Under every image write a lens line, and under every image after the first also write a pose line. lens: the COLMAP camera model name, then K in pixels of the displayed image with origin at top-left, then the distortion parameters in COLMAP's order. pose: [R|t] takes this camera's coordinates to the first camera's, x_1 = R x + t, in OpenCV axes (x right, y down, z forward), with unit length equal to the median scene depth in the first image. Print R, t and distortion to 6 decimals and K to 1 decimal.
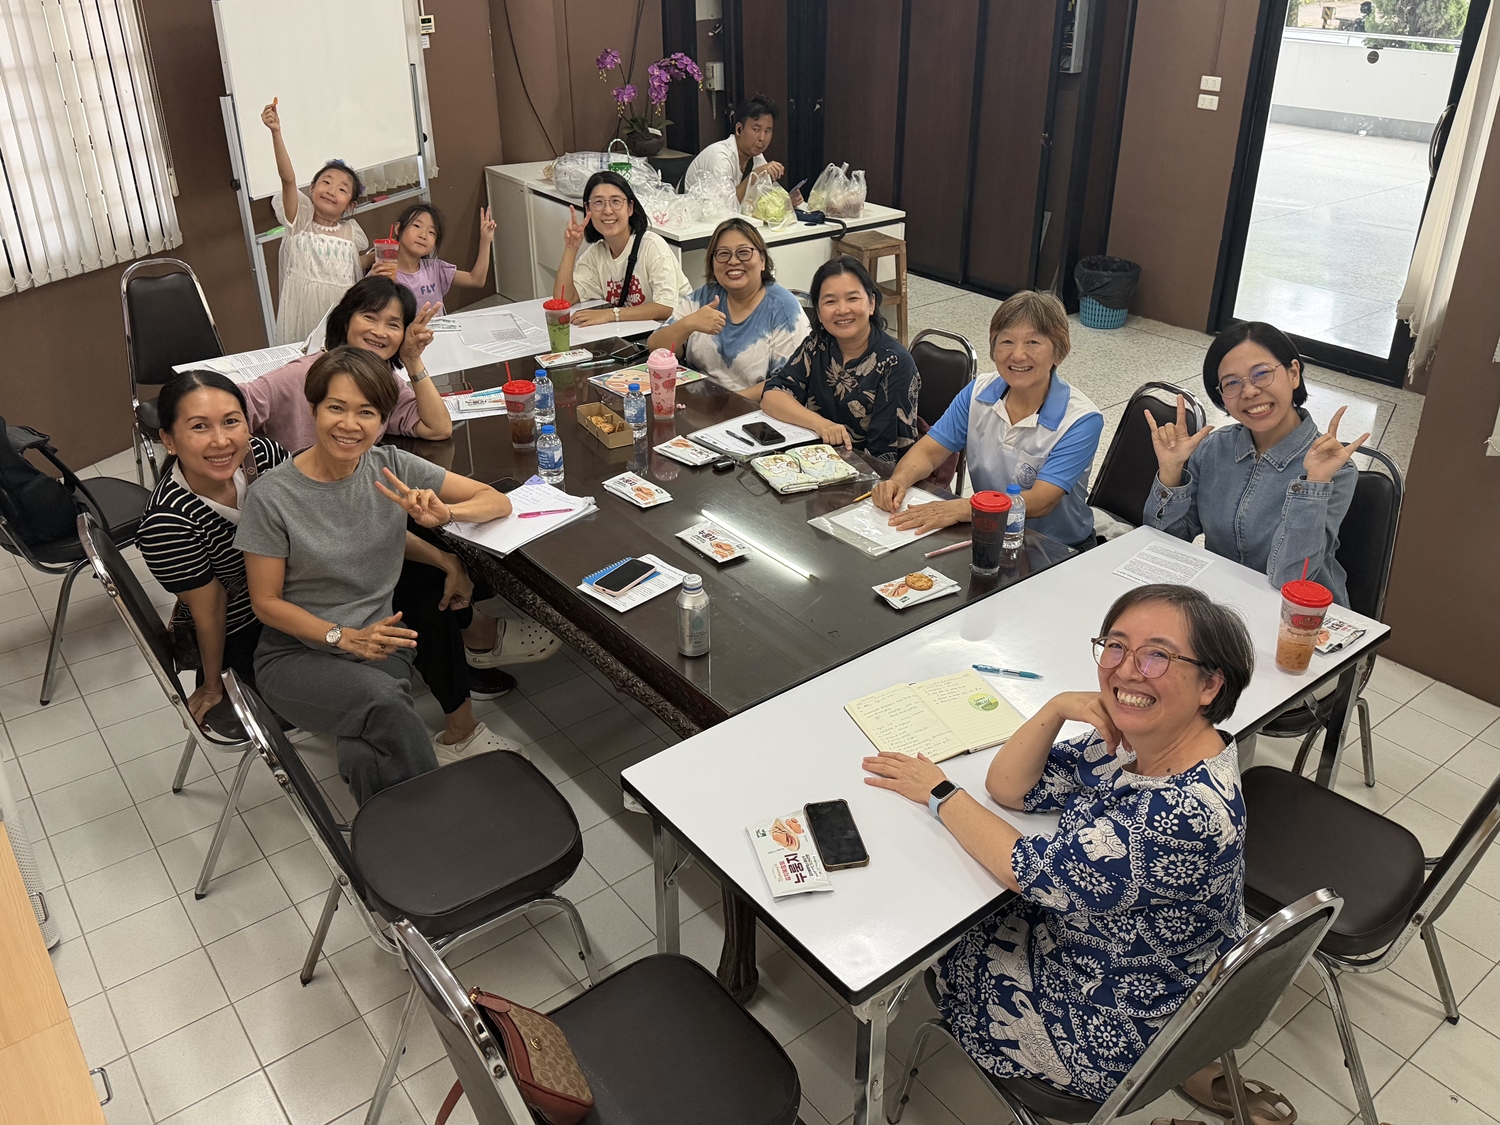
lens RADIAL K [[1157.1, 0, 751.8], [0, 1157.1, 539.5], [0, 0, 1]] dist [0.182600, -0.210243]
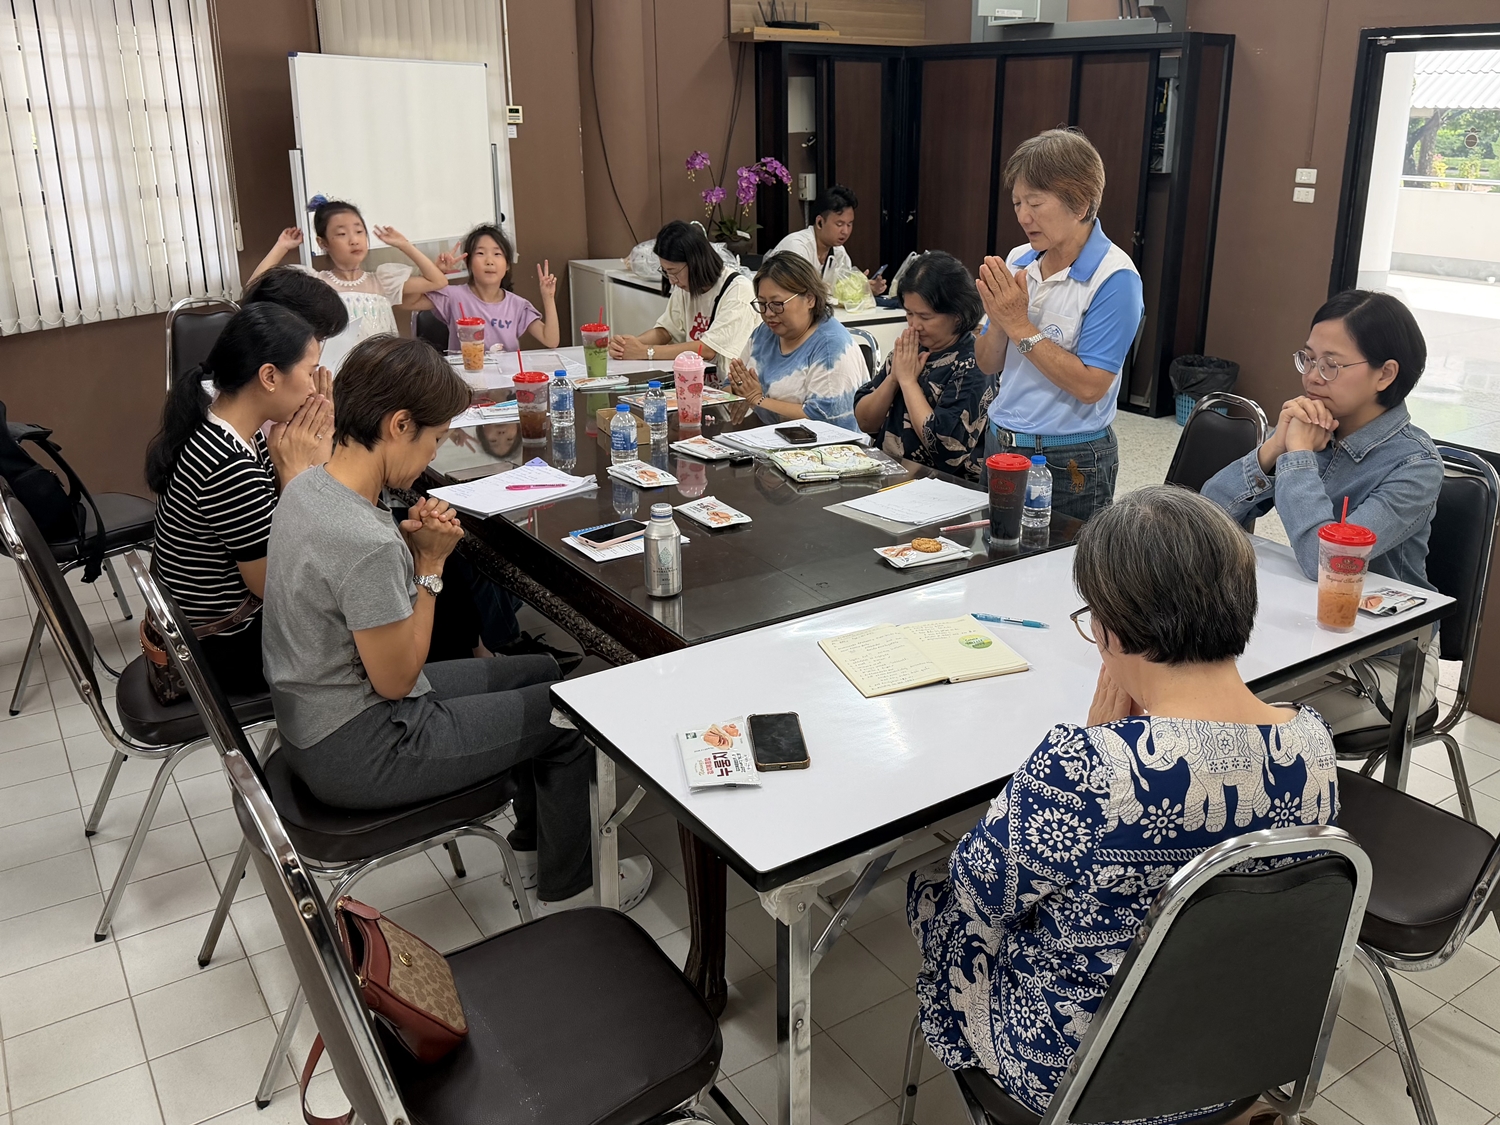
lens RADIAL K [[1209.8, 0, 822.0], [0, 1209.8, 558.2], [0, 0, 1]] dist [0.190249, -0.238899]
pose [[0.998392, 0.027942, -0.049325, 0.081355], [-0.034948, 0.988452, -0.147446, 0.139885], [0.044636, 0.148933, 0.987839, 0.050088]]
